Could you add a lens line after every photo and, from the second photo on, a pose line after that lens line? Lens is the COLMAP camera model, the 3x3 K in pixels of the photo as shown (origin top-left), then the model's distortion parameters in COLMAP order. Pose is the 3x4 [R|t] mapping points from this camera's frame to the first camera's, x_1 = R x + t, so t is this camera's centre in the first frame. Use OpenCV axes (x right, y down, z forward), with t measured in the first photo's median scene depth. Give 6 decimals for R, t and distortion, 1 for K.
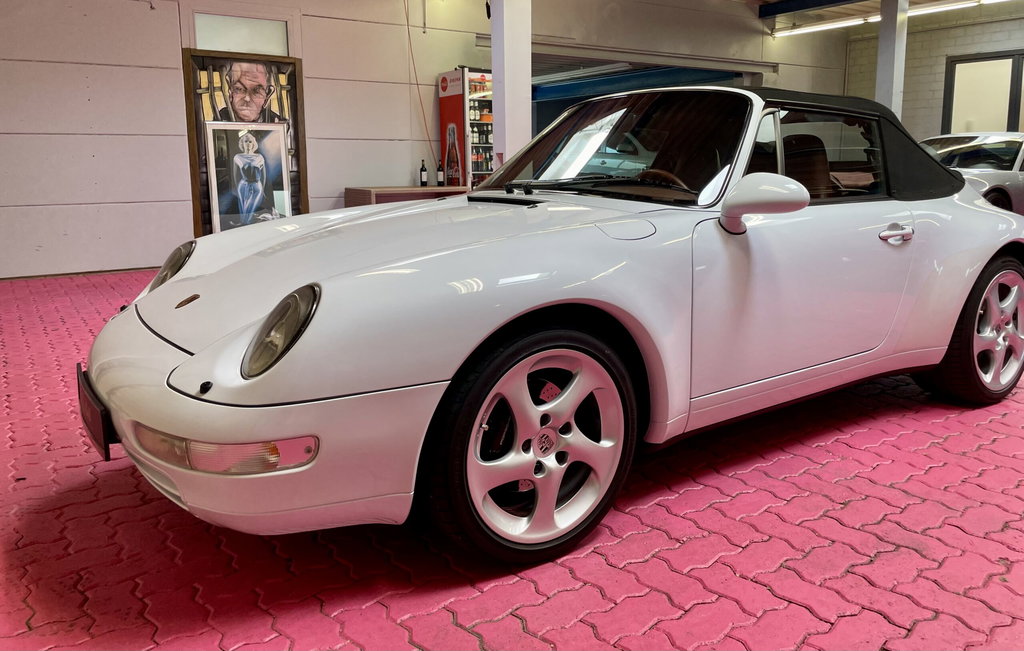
lens RADIAL K [[910.4, 0, 513.5], [0, 910.4, 319.1], [0, 0, 1]] dist [-0.138211, -0.009550]
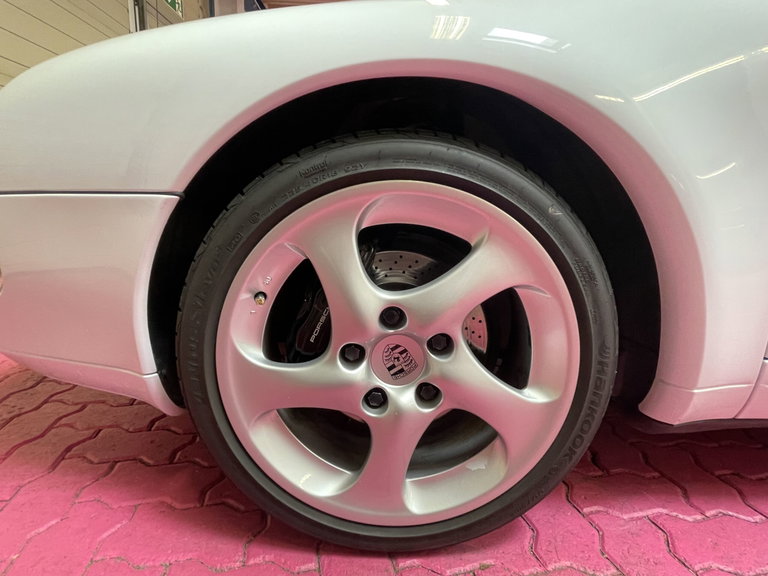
lens RADIAL K [[375.0, 0, 391.0], [0, 375.0, 291.0], [0, 0, 1]] dist [-0.013235, 0.001166]
pose [[0.803952, 0.170825, -0.569631, 0.145165], [-0.164859, 0.984334, 0.062514, 0.074491], [0.571387, 0.043650, 0.819519, 0.746328]]
